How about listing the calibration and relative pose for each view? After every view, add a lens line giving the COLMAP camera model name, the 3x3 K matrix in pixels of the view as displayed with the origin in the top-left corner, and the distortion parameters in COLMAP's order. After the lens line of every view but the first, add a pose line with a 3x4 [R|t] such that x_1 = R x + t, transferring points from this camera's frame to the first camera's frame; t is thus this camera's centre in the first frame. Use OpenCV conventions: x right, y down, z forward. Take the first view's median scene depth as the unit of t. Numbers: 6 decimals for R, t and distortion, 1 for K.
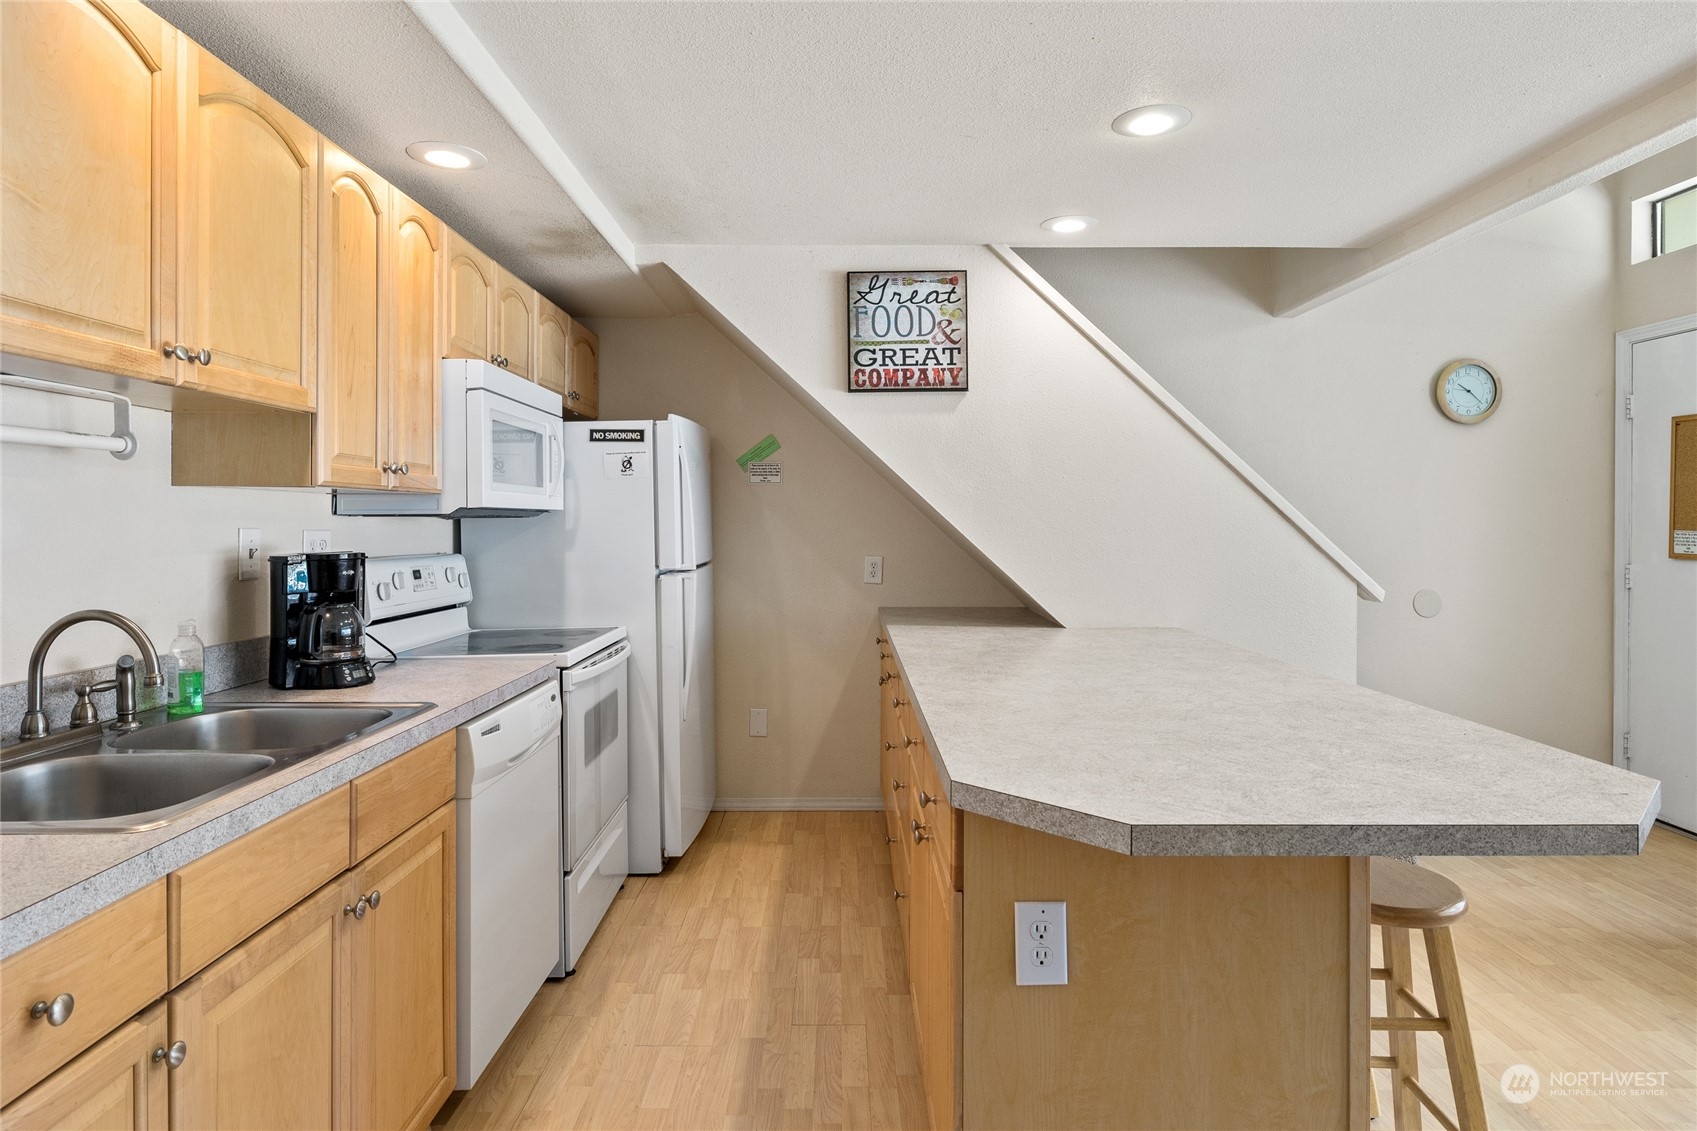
lens RADIAL K [[949.5, 0, 850.1], [0, 949.5, 527.8], [0, 0, 1]] dist [0.003357, 0.000295]
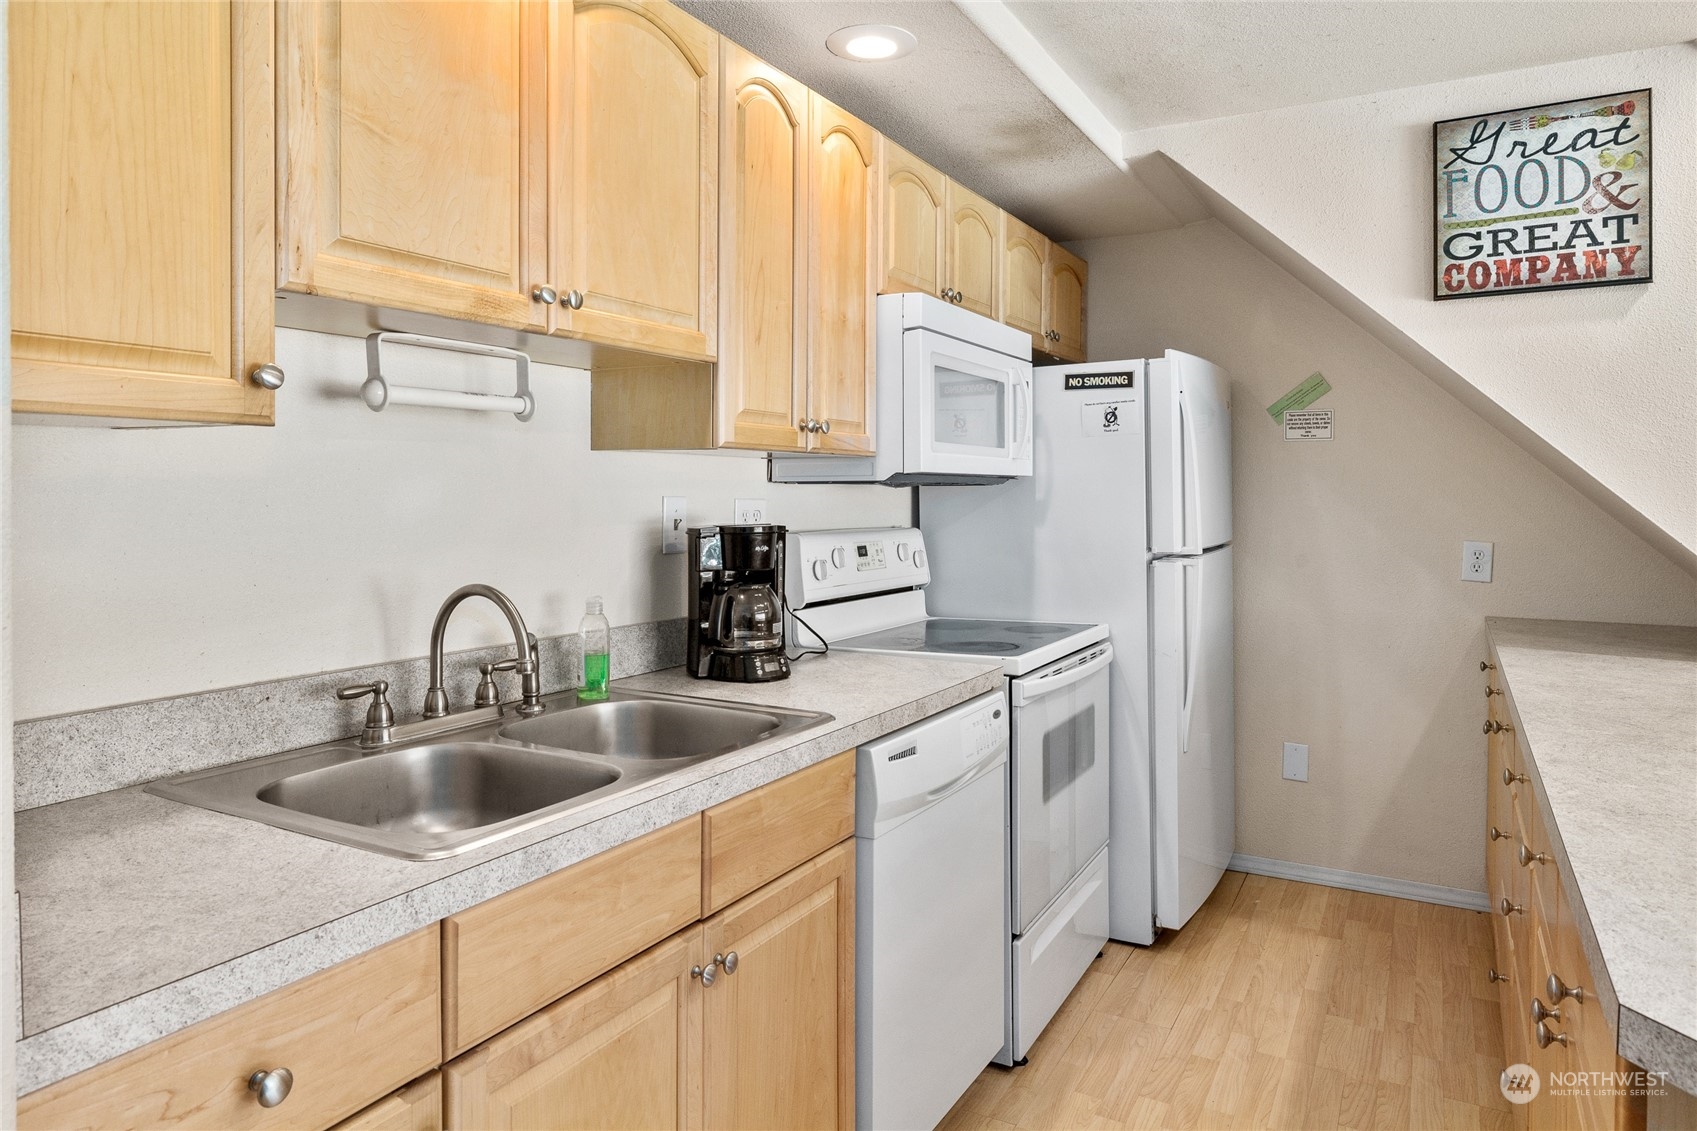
lens RADIAL K [[1071.4, 0, 847.0], [0, 1071.4, 506.8], [0, 0, 1]] dist [-0.004203, -0.000224]
pose [[0.870155, 0.009000, -0.492696, 0.015062], [-0.005232, 0.999946, 0.009025, 0.000156], [0.492750, -0.005275, 0.870155, 0.171831]]
